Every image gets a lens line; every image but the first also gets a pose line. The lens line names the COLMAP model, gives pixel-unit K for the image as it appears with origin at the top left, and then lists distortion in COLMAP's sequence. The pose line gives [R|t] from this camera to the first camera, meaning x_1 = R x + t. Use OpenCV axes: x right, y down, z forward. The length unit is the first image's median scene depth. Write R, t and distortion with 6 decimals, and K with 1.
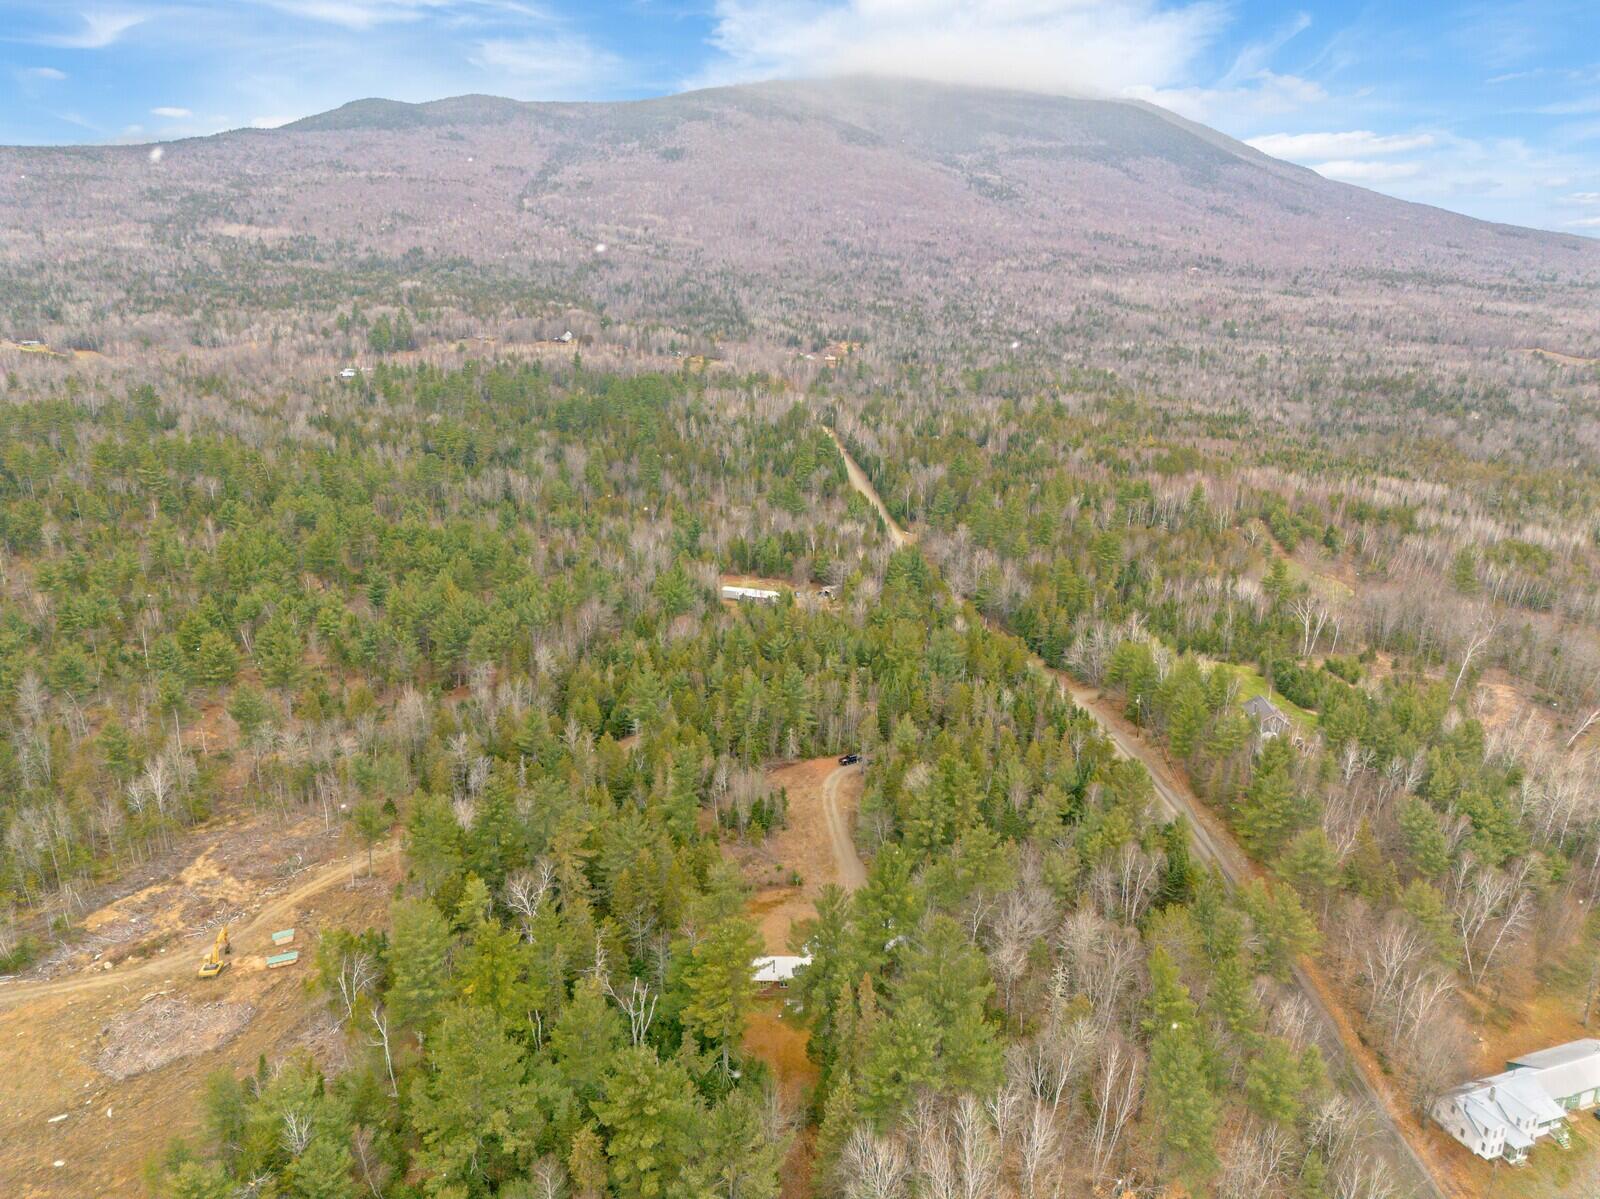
lens RADIAL K [[1116.0, 0, 800.0], [0, 1116.0, 599.5], [0, 0, 1]] dist [0.072931, -0.070375]
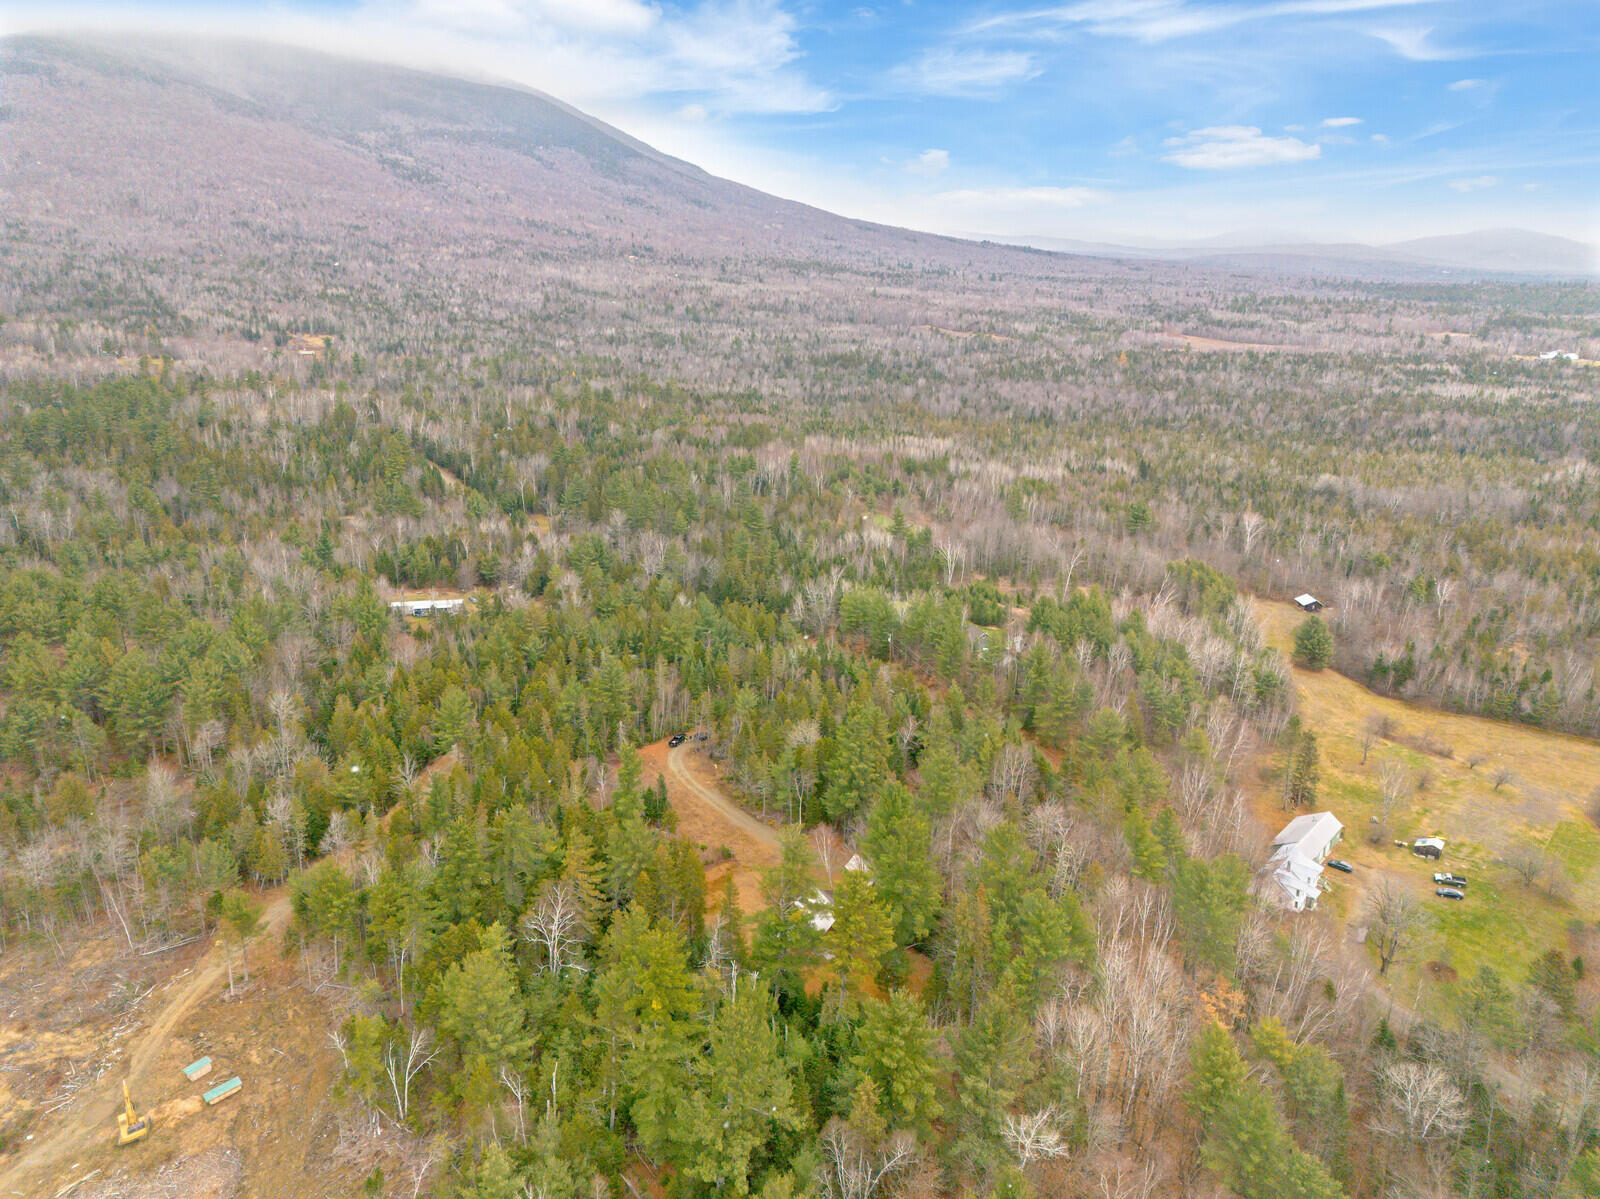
lens RADIAL K [[1116.0, 0, 800.0], [0, 1116.0, 599.5], [0, 0, 1]] dist [0.072931, -0.070375]
pose [[0.876837, -0.142970, 0.459040, -0.053111], [0.138024, 0.989428, 0.044516, -0.002492], [-0.460551, 0.024325, 0.887300, 0.006454]]
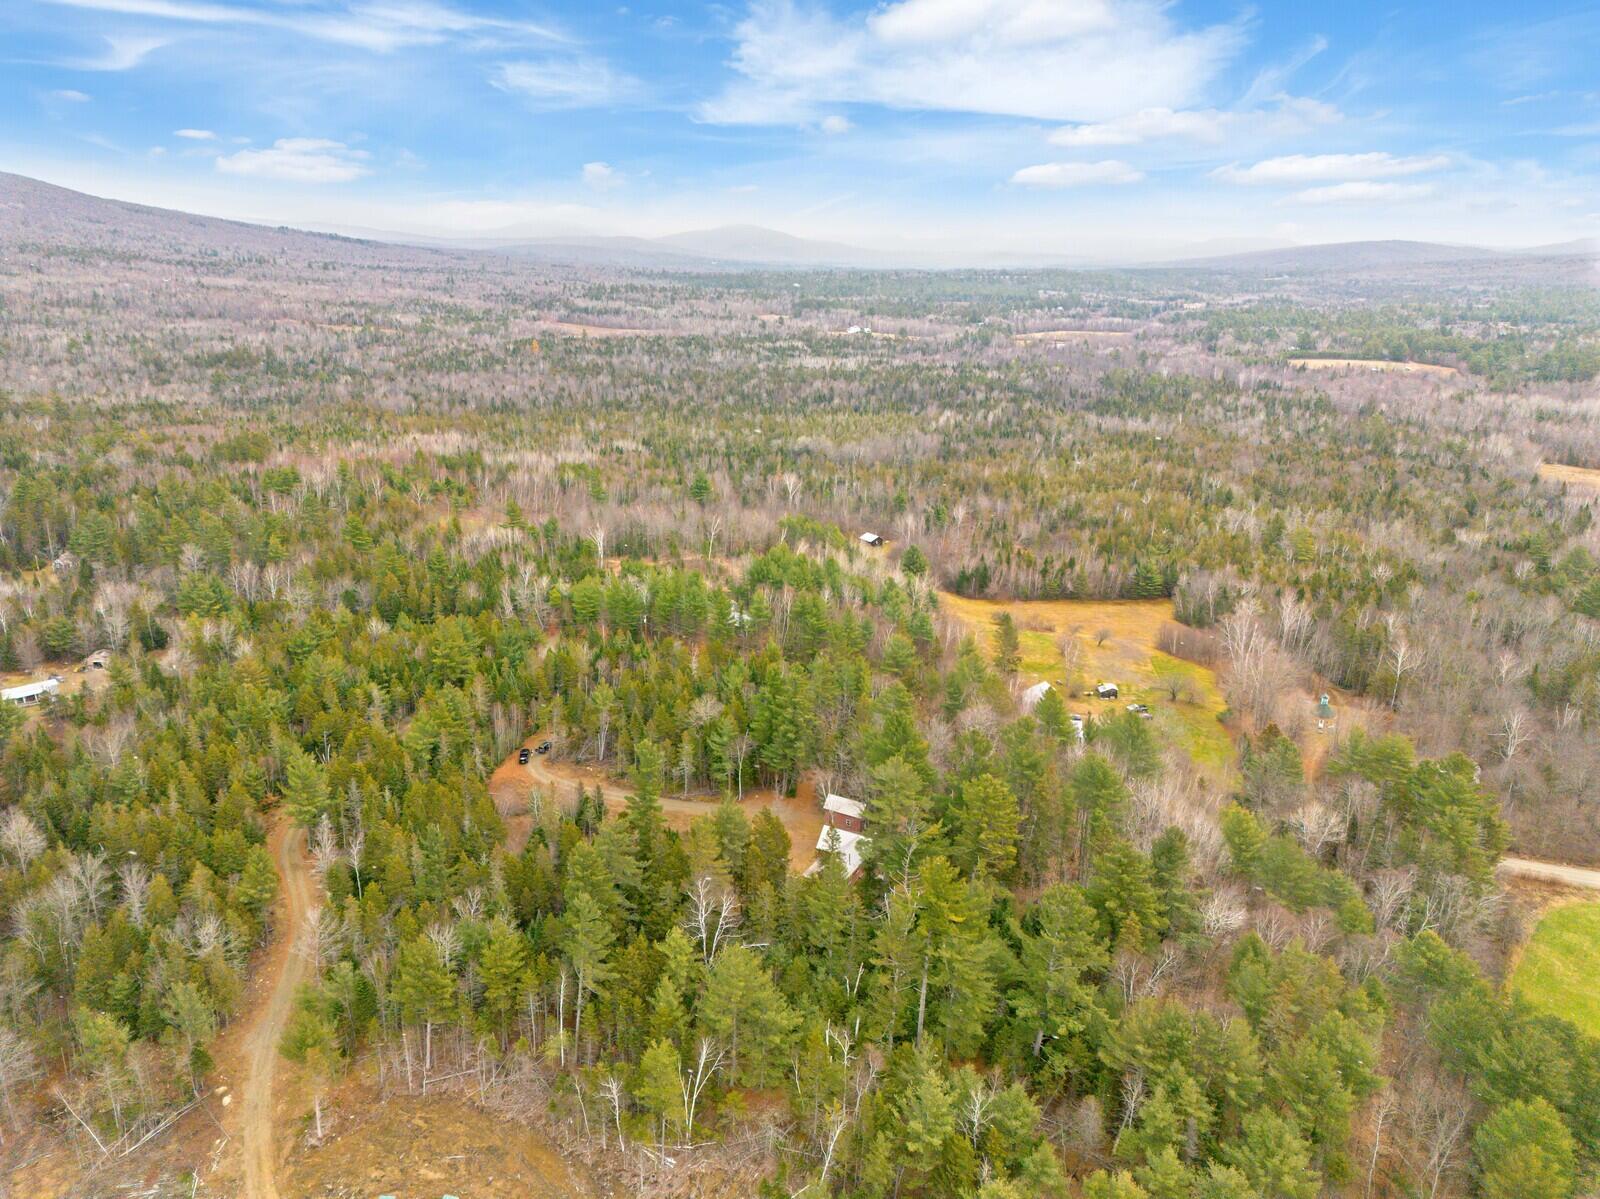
lens RADIAL K [[1116.0, 0, 800.0], [0, 1116.0, 599.5], [0, 0, 1]] dist [0.072931, -0.070375]
pose [[0.459049, -0.269647, 0.846501, -0.109077], [0.252865, 0.953073, 0.166469, -0.015141], [-0.851665, 0.137633, 0.505691, 0.048915]]
